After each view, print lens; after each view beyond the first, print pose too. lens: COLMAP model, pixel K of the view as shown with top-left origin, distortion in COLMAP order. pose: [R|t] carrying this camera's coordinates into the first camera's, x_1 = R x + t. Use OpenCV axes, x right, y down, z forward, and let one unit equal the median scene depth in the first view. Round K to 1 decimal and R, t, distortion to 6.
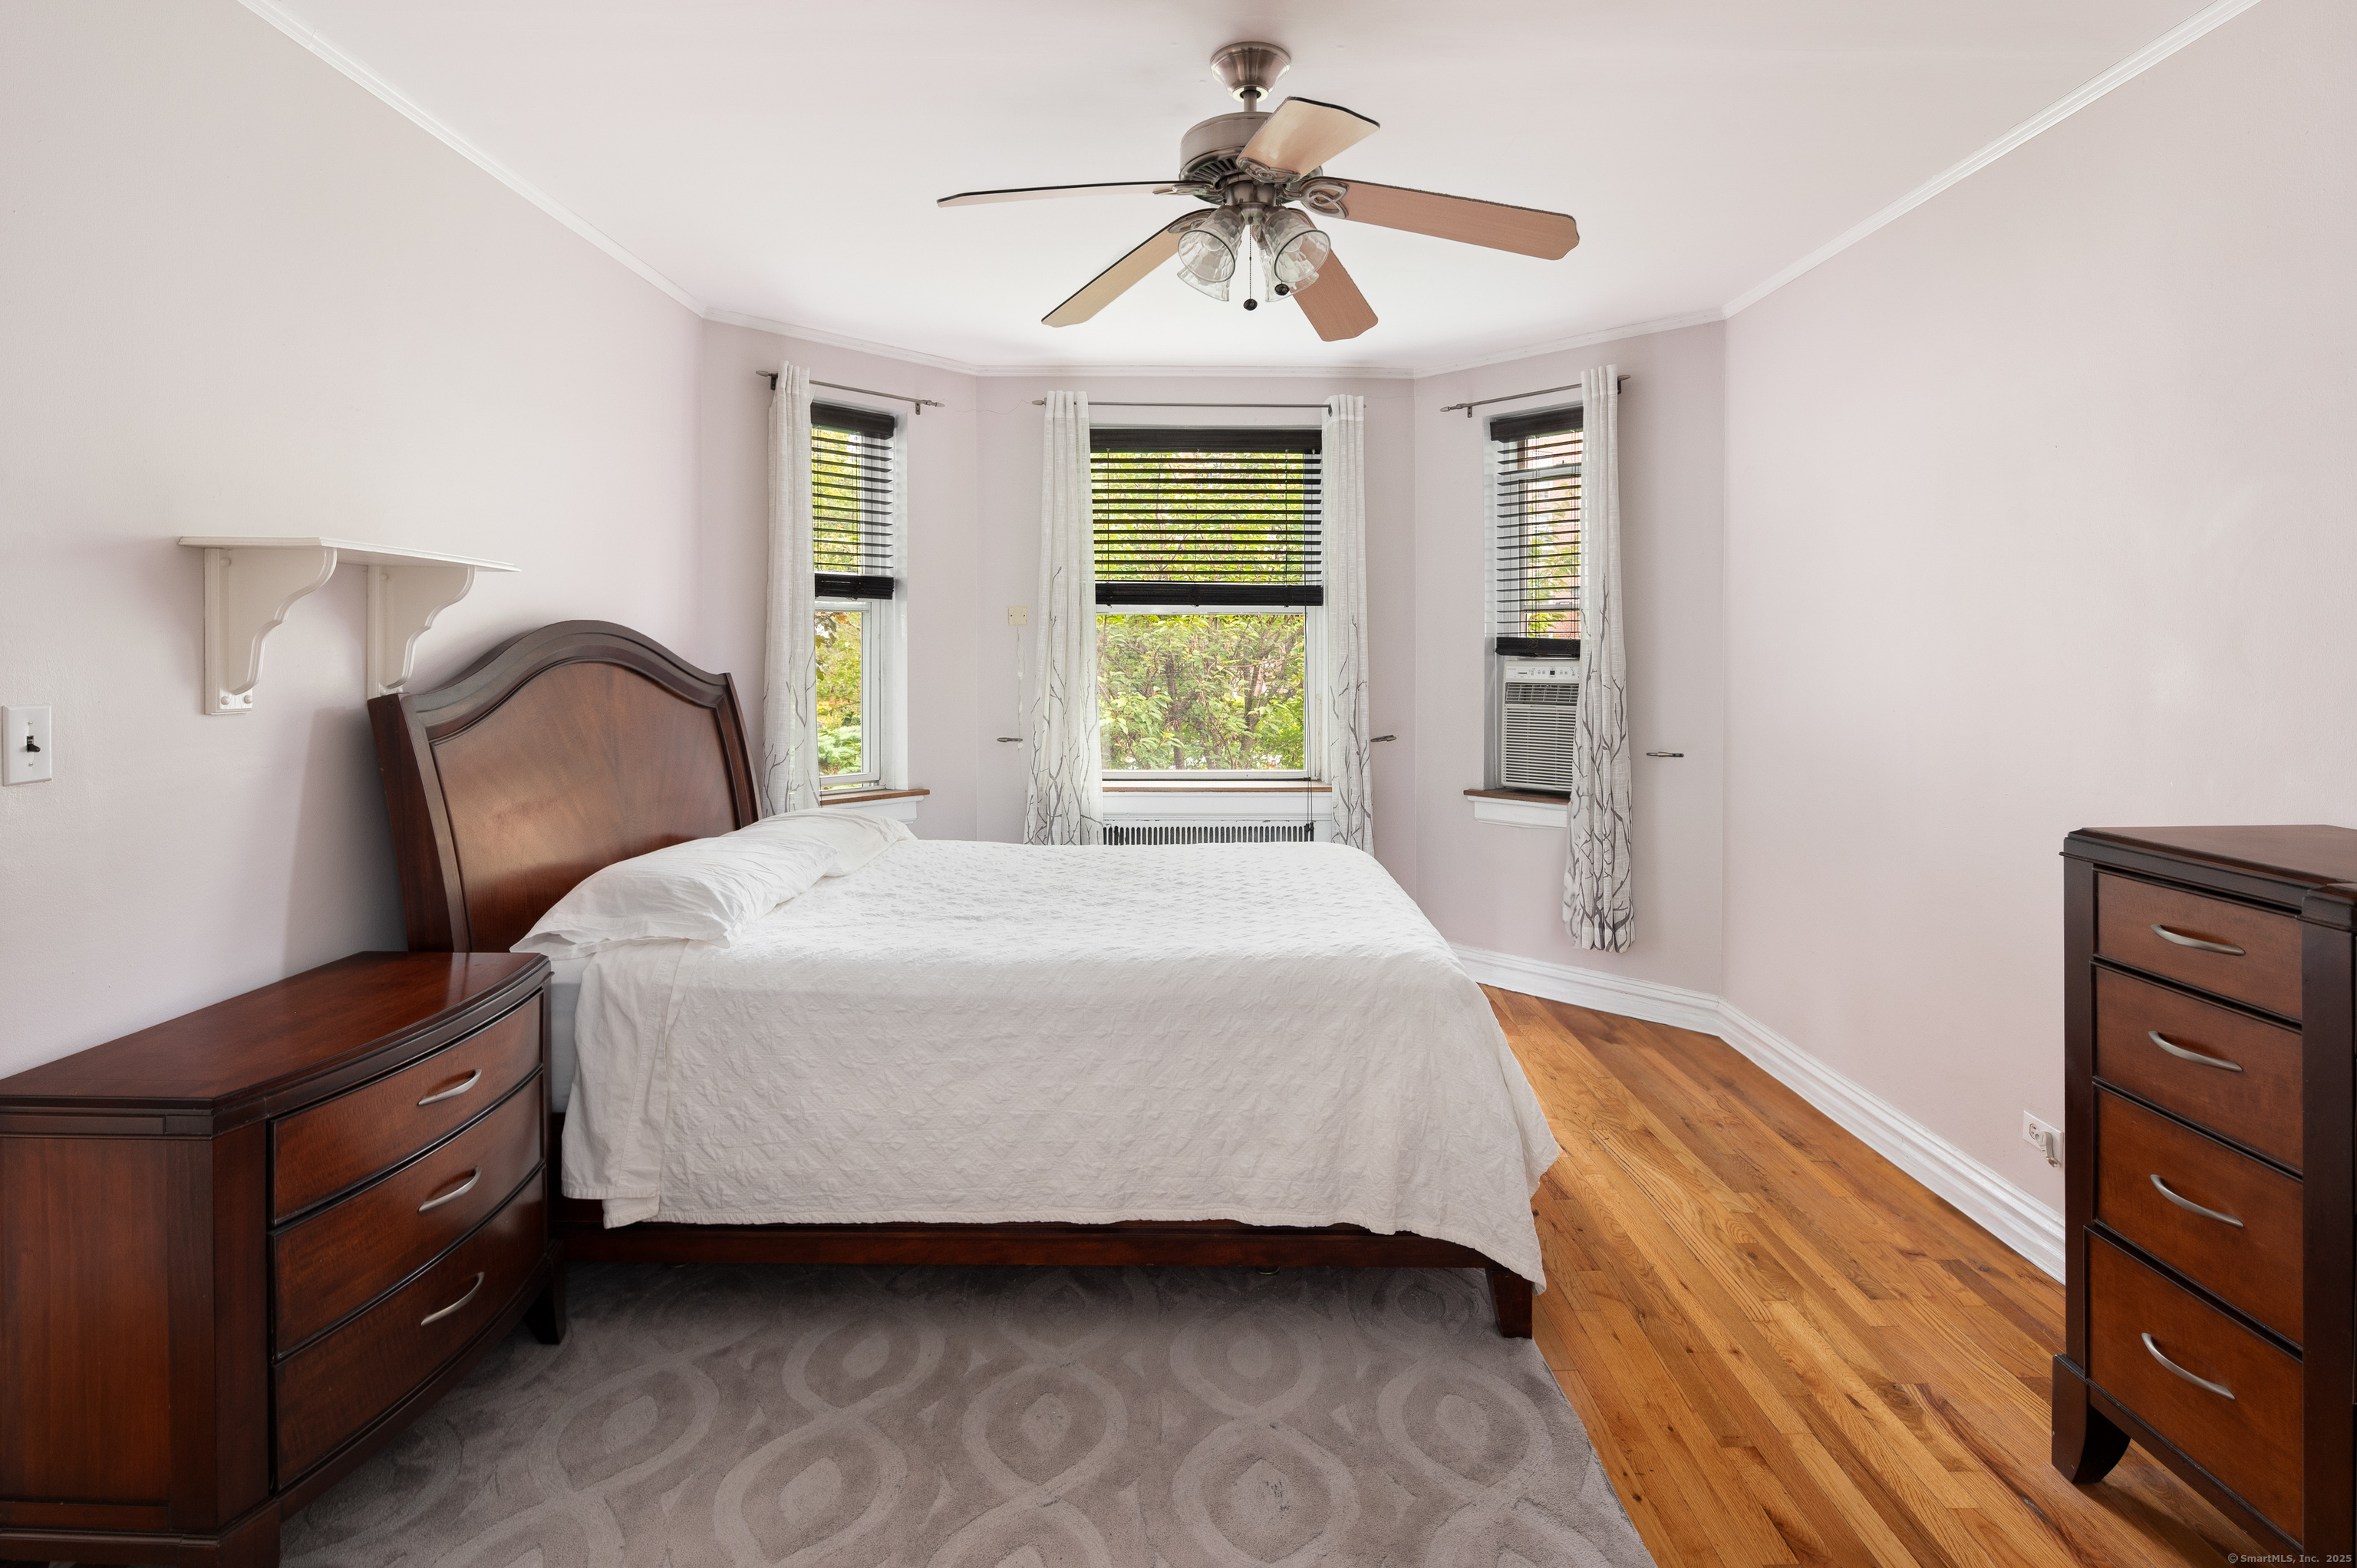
lens RADIAL K [[1166.7, 0, 1170.1], [0, 1166.7, 782.6], [0, 0, 1]] dist [0.009103, -0.005234]
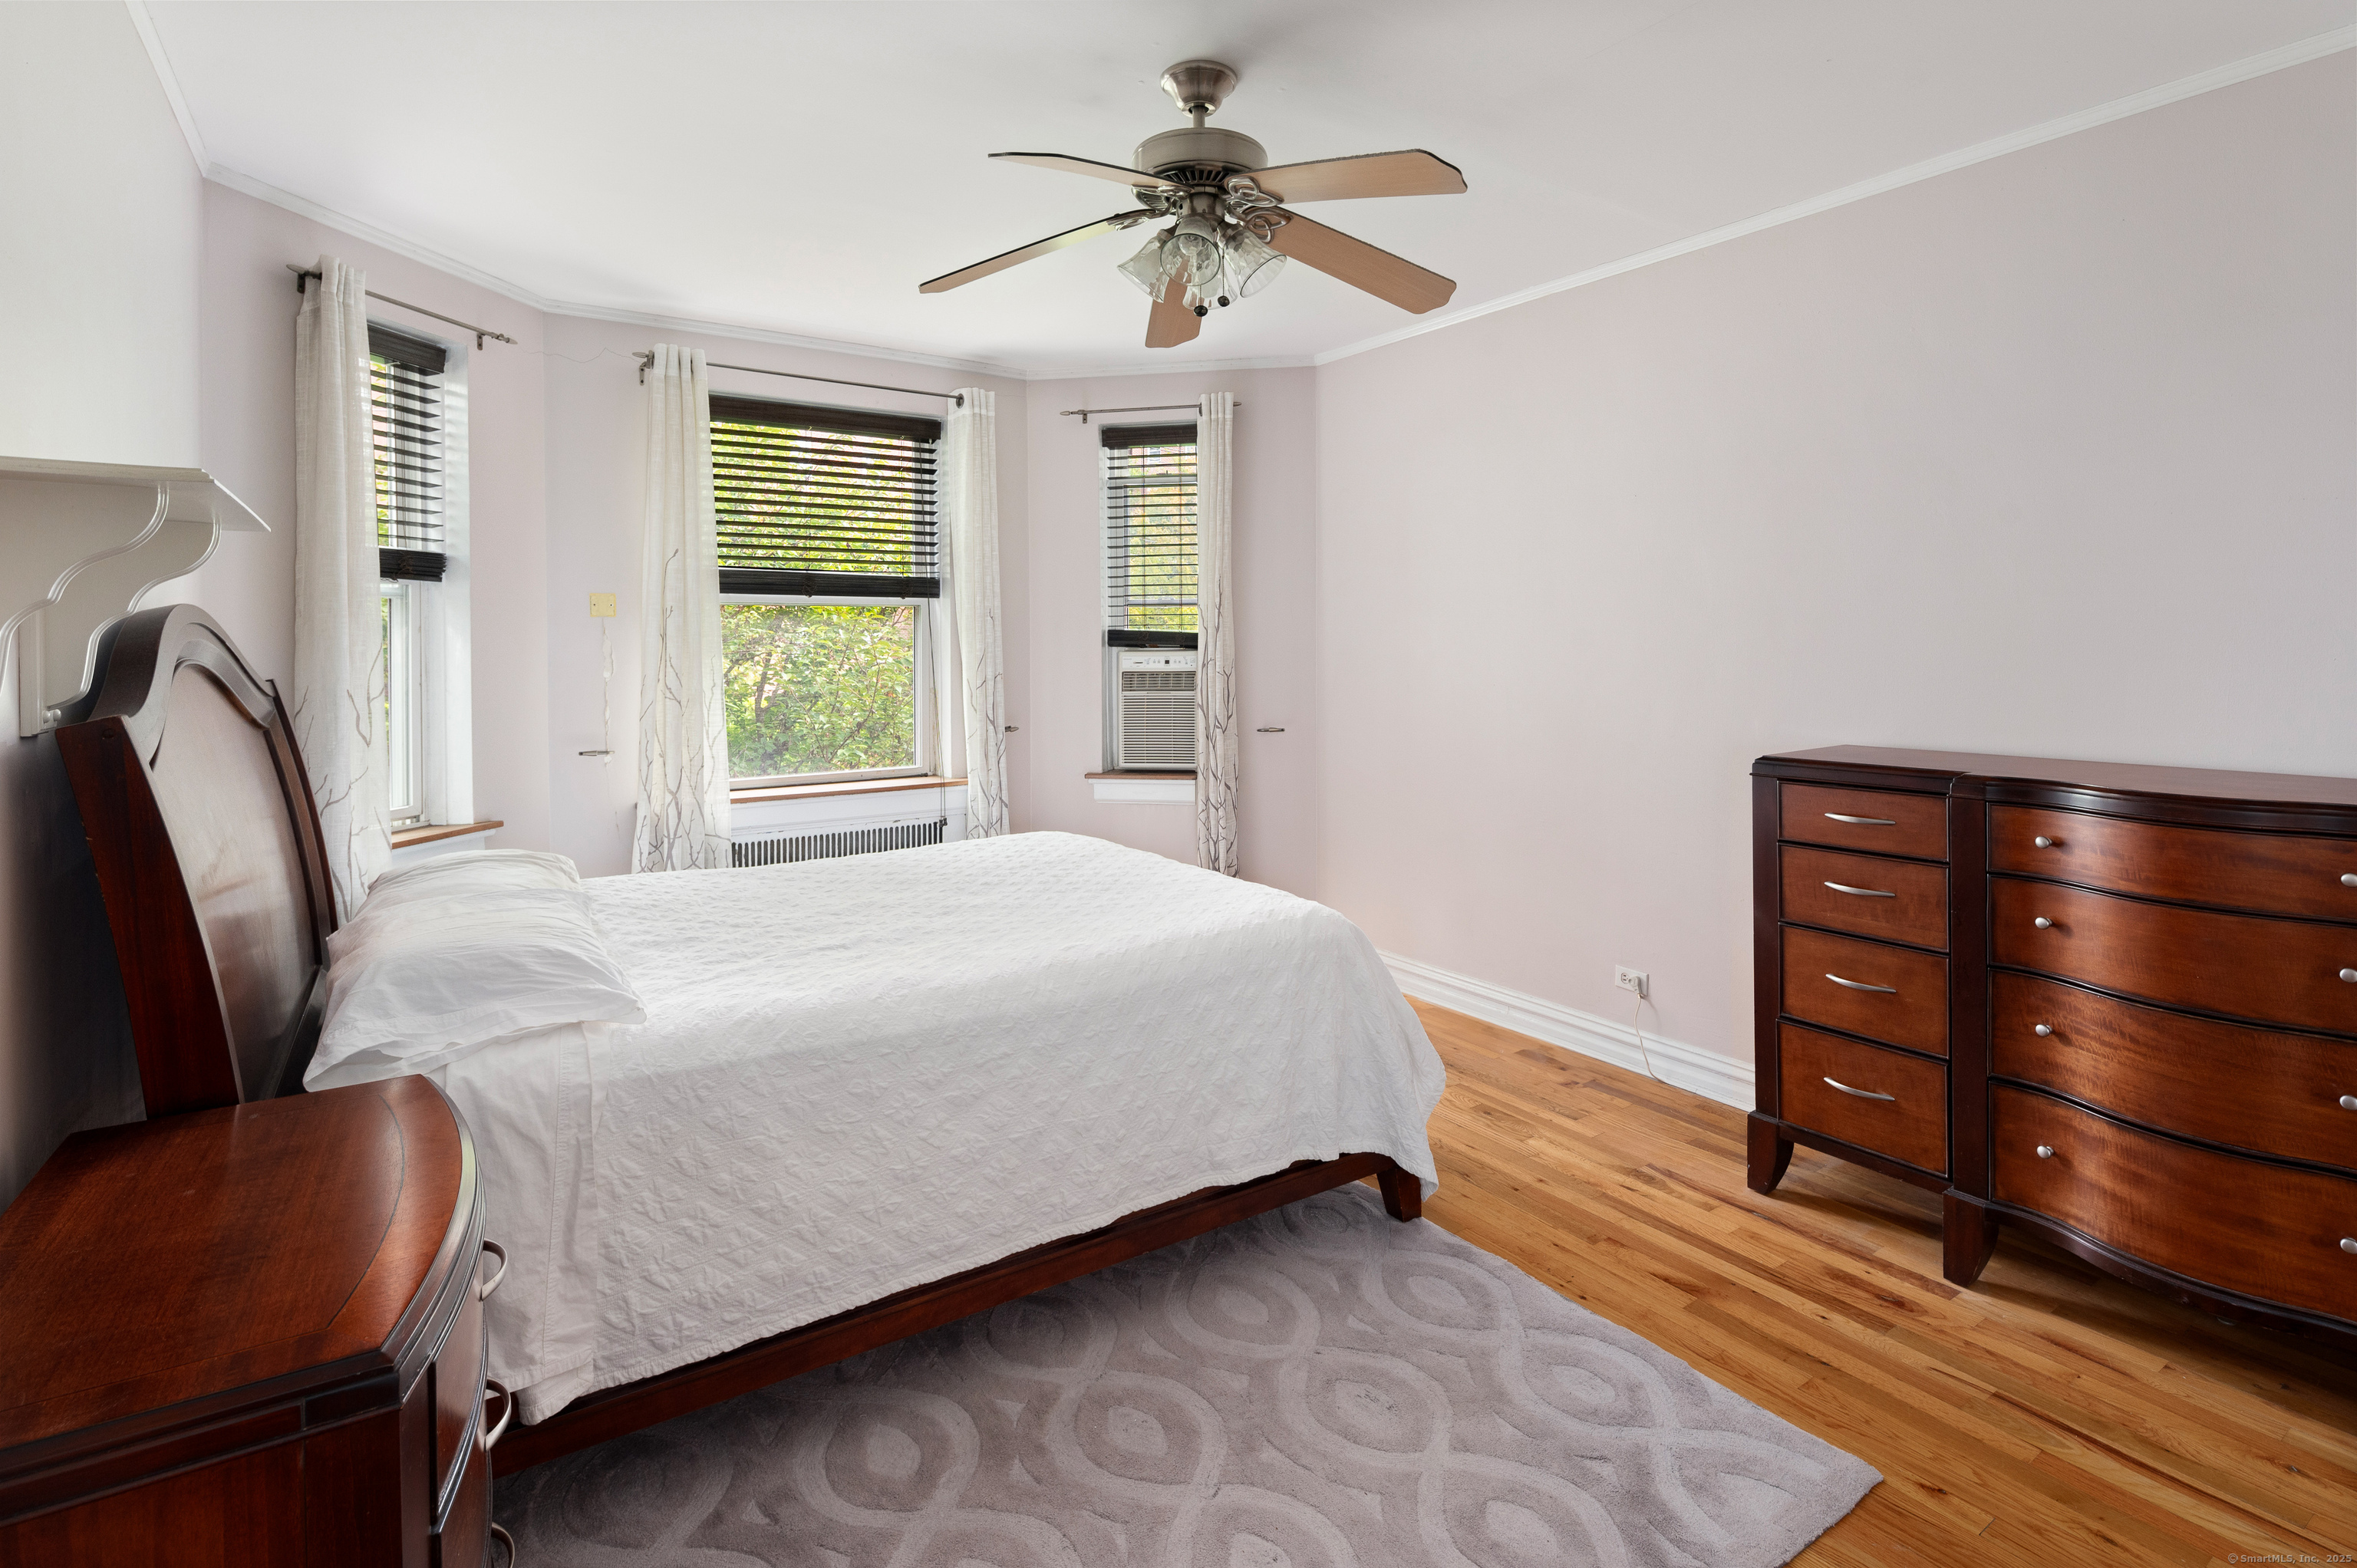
lens RADIAL K [[1166.7, 0, 1172.2], [0, 1166.7, 779.3], [0, 0, 1]] dist [0.009103, -0.005234]
pose [[0.823701, -0.073105, 0.562291, -0.527865], [0.071843, 0.997118, 0.024395, -0.016646], [-0.562454, 0.020303, 0.826579, 0.145914]]
